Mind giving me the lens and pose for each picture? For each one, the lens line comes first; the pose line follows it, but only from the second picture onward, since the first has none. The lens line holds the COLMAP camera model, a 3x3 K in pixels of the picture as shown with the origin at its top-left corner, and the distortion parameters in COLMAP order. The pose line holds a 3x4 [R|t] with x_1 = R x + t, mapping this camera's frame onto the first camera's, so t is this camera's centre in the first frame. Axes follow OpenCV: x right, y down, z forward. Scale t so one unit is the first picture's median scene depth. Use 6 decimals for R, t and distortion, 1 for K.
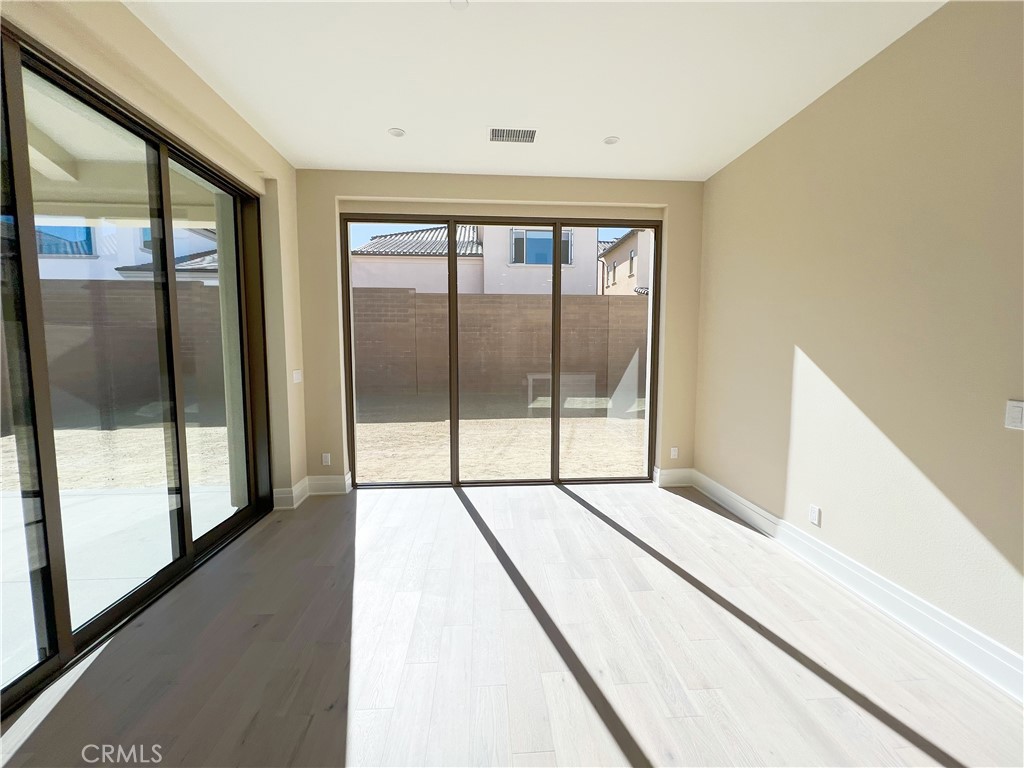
lens RADIAL K [[411.6, 0, 511.4], [0, 411.6, 381.0], [0, 0, 1]] dist [-0.000552, -0.000132]
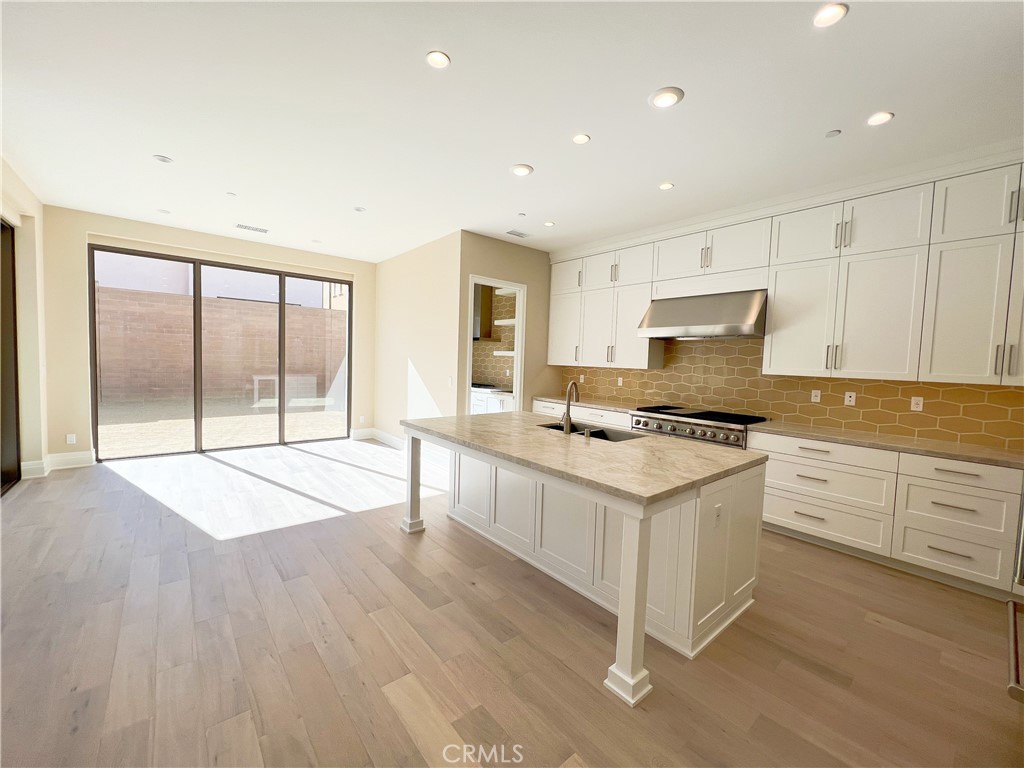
lens RADIAL K [[416.7, 0, 512.0], [0, 416.7, 385.3], [0, 0, 1]] dist [-0.001185, 0.000019]
pose [[0.814844, -0.007974, 0.579625, -0.088996], [0.013296, 0.999899, -0.004935, 0.050054], [-0.579527, 0.011728, 0.814868, -0.732895]]
